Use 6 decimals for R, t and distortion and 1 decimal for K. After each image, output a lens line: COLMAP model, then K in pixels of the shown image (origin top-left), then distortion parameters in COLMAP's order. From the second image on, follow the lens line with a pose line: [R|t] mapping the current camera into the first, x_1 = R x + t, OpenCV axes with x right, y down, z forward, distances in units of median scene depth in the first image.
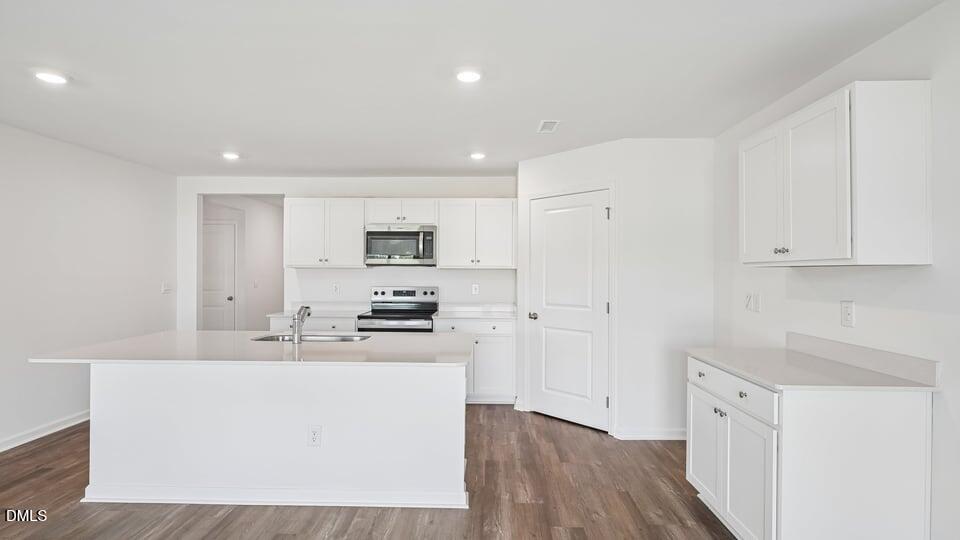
lens RADIAL K [[477.0, 0, 479.7], [0, 477.0, 269.2], [0, 0, 1]] dist [-0.002020, -0.000270]
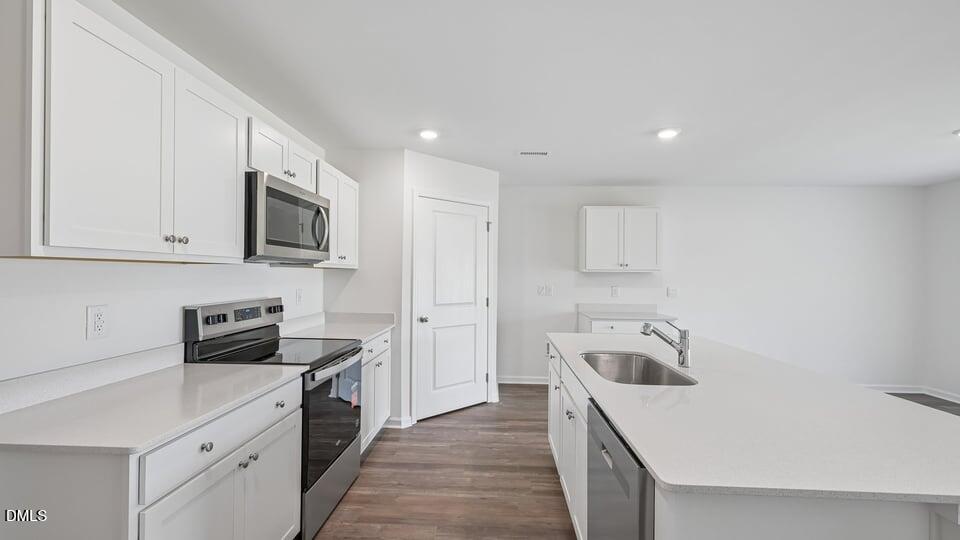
lens RADIAL K [[407.6, 0, 476.0], [0, 407.6, 271.1], [0, 0, 1]] dist [0.000664, -0.000046]
pose [[0.034433, 0.003242, 0.999402, -0.649994], [-0.014260, 0.999895, -0.002752, 0.002084], [-0.999305, -0.014156, 0.034476, 0.806524]]
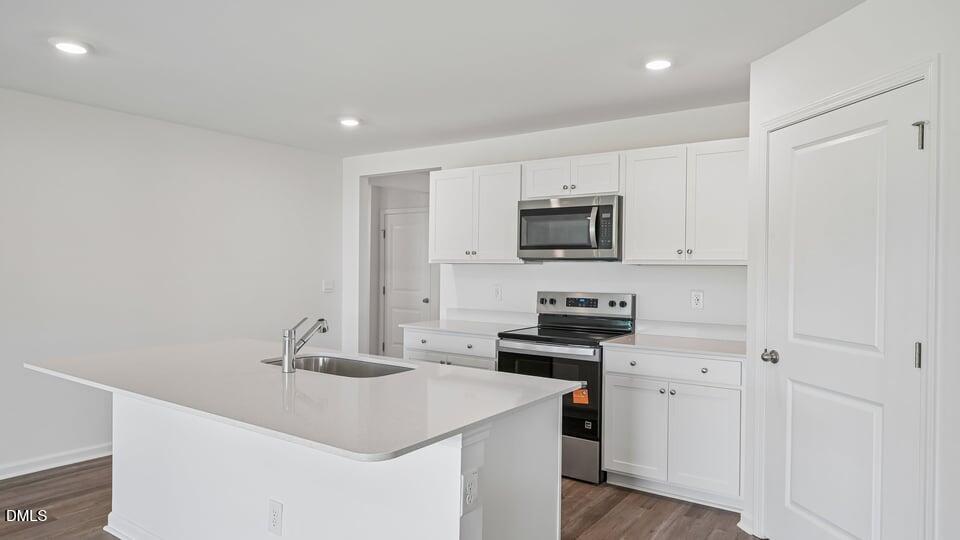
lens RADIAL K [[591.1, 0, 478.6], [0, 591.1, 268.2], [0, 0, 1]] dist [-0.000504, 0.002883]
pose [[0.831051, 0.004744, -0.556175, 0.191296], [-0.003609, 0.999989, 0.003138, 0.001619], [0.556184, -0.000600, 0.831059, 0.272810]]
